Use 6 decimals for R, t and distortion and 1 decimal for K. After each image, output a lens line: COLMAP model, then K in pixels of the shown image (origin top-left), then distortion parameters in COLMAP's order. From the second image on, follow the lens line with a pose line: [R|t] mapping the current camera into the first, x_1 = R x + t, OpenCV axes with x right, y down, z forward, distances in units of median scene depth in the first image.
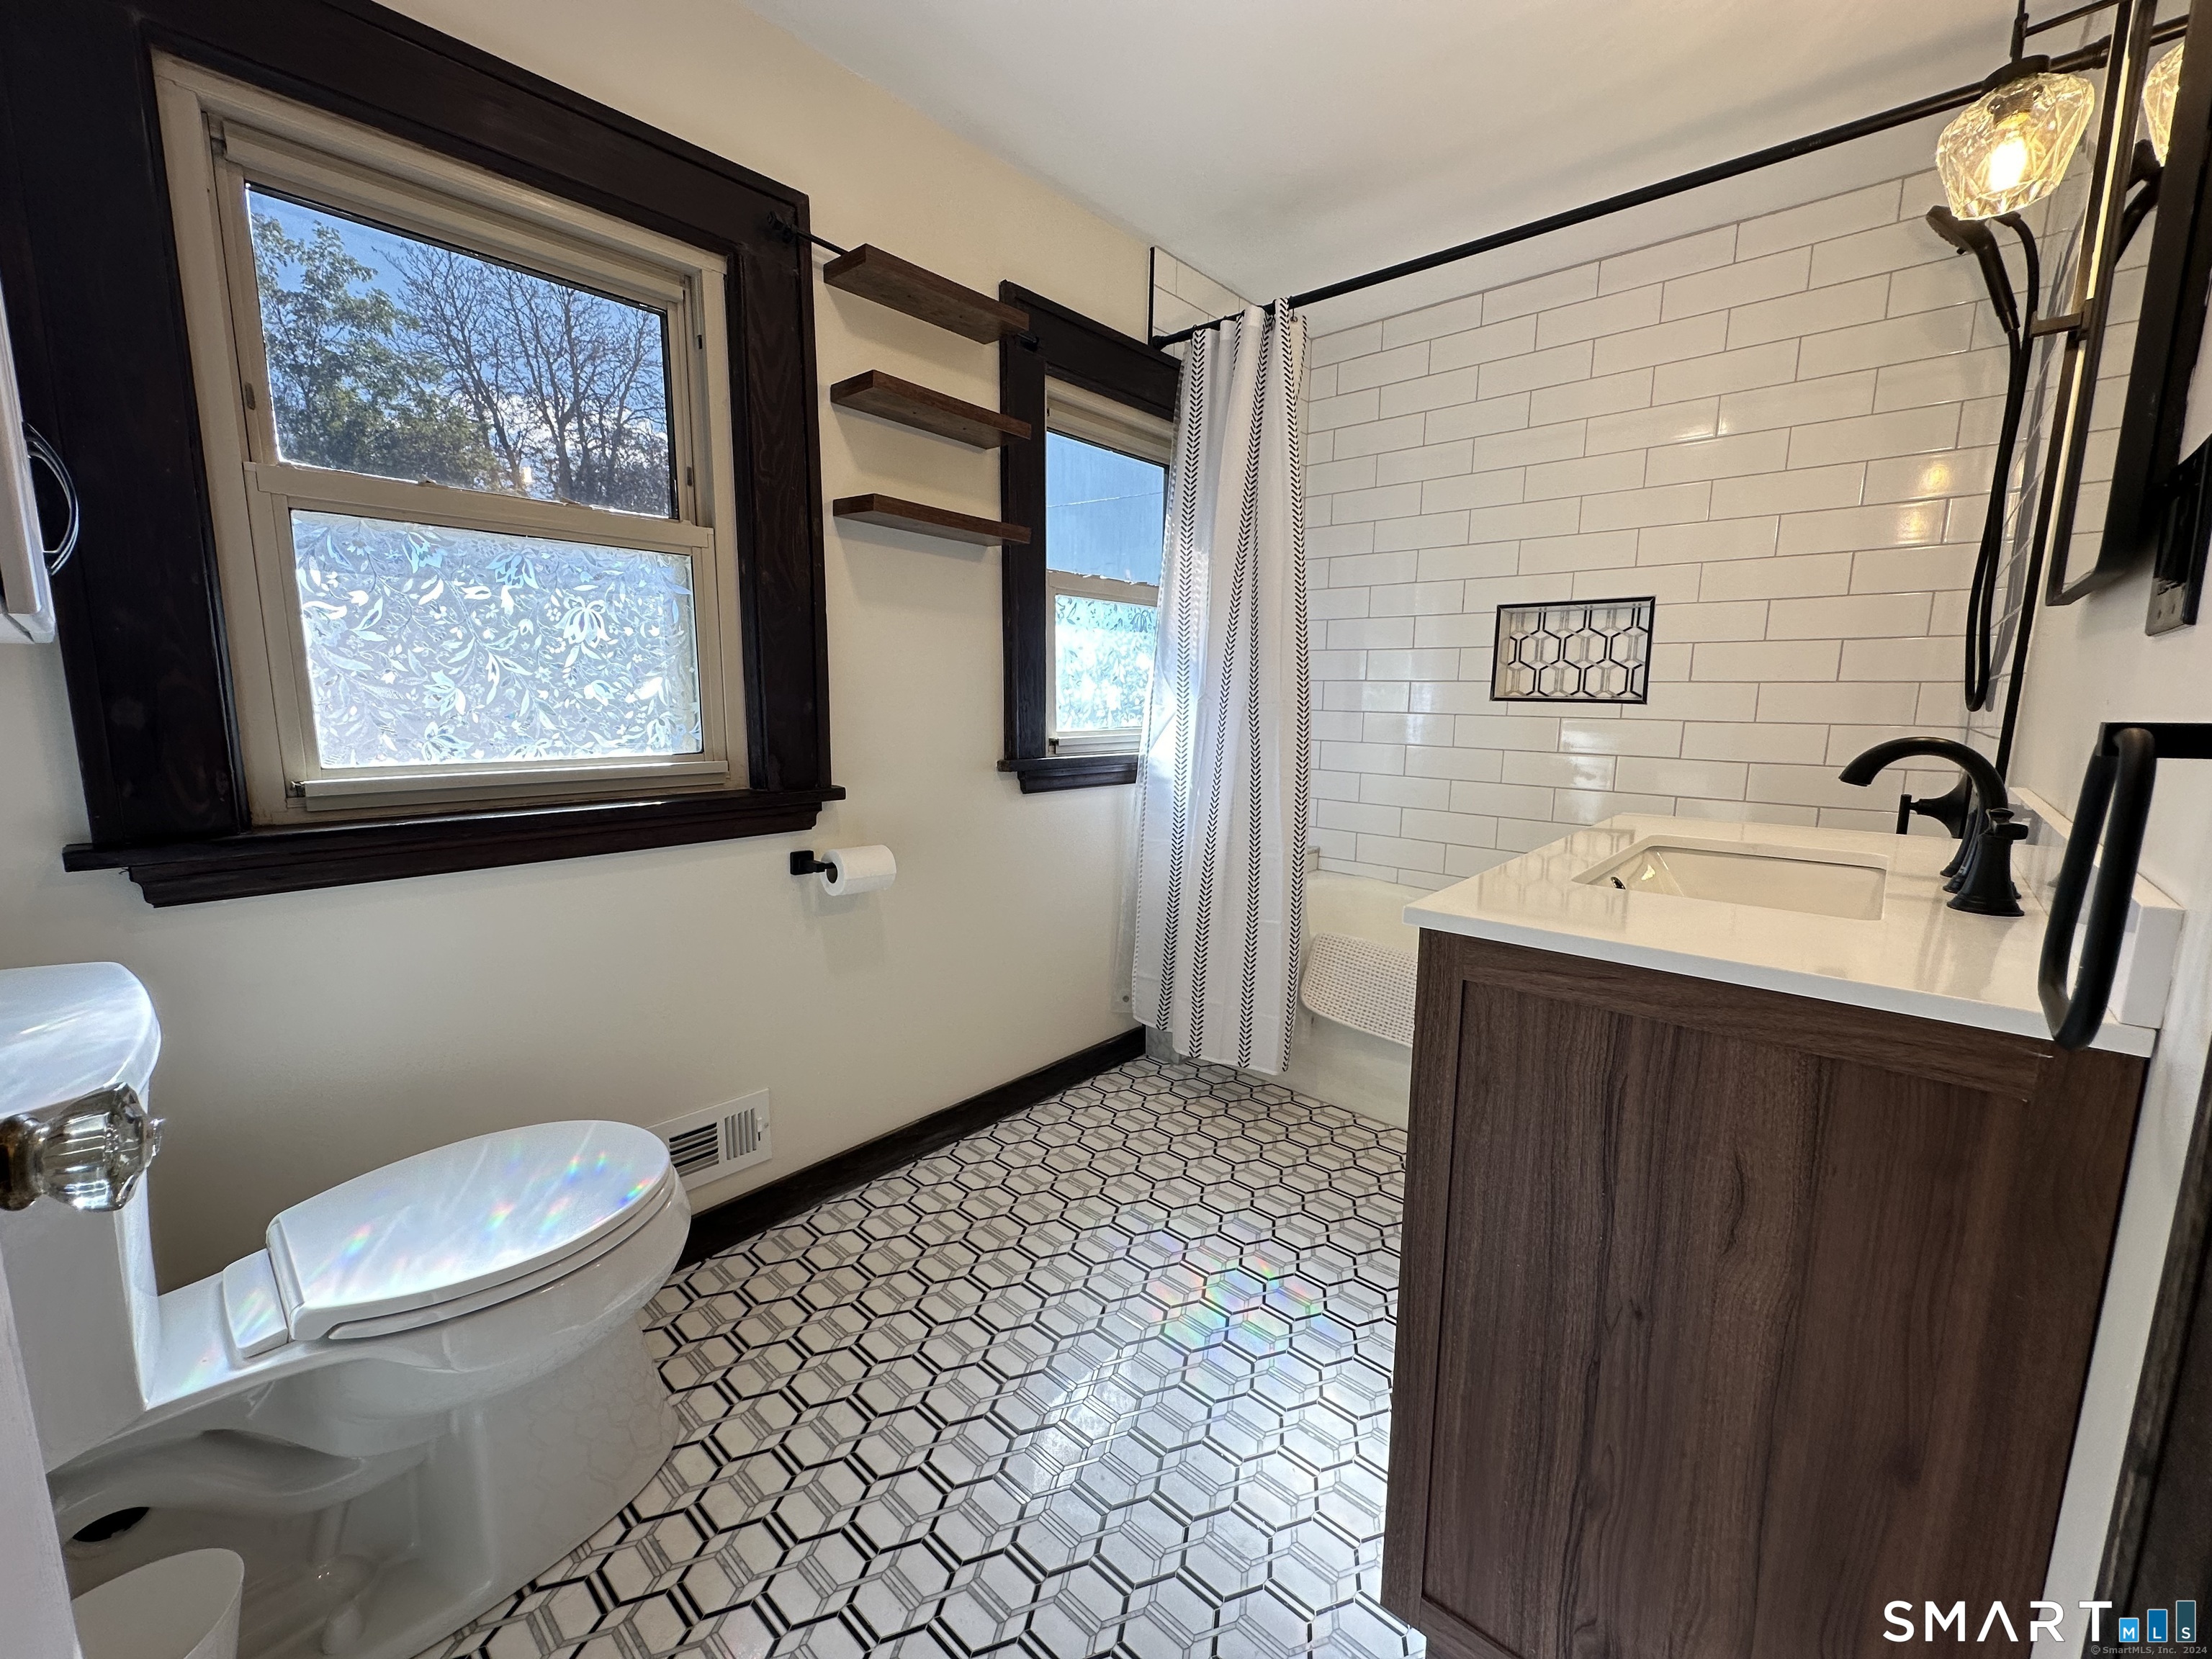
lens RADIAL K [[881.7, 0, 1114.7], [0, 881.7, 817.5], [0, 0, 1]] dist [-0.003722, 0.000322]
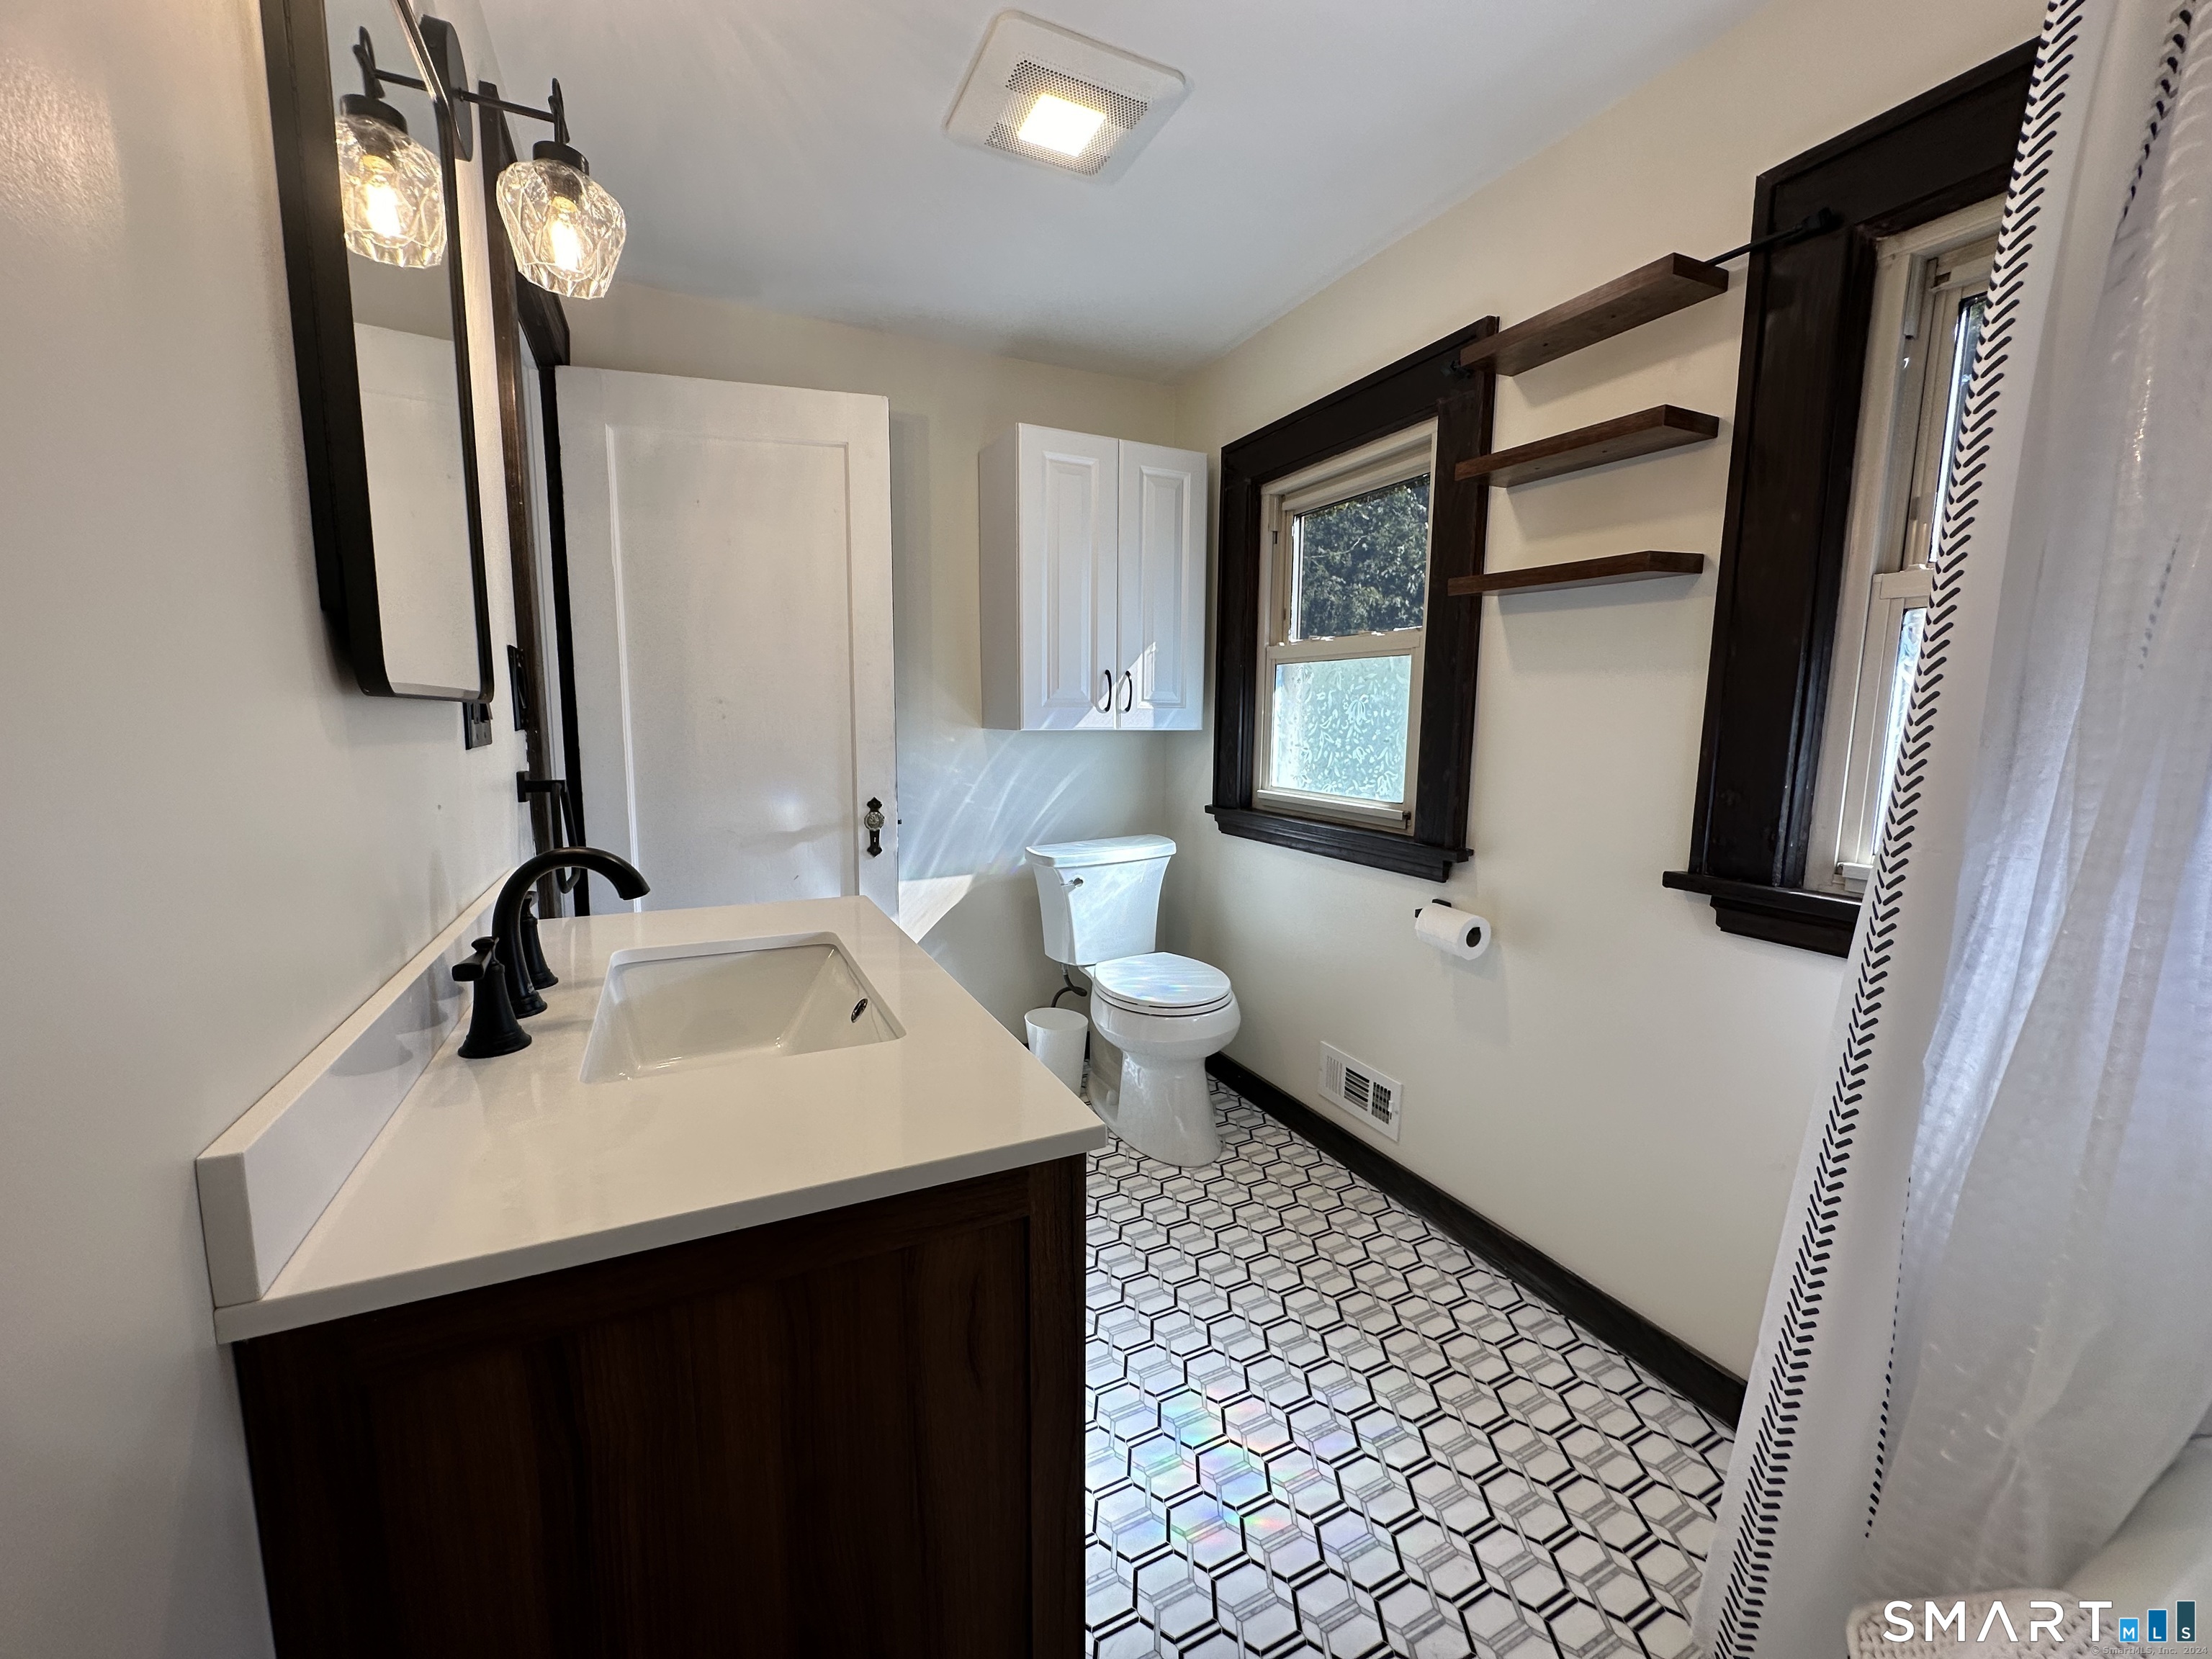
lens RADIAL K [[881.7, 0, 1114.6], [0, 881.7, 834.3], [0, 0, 1]] dist [-0.003722, 0.000322]
pose [[-0.376451, 0.114201, -0.919371, 0.908019], [-0.143944, 0.973112, 0.179817, -0.205469], [0.915186, 0.200030, -0.349891, 1.090468]]
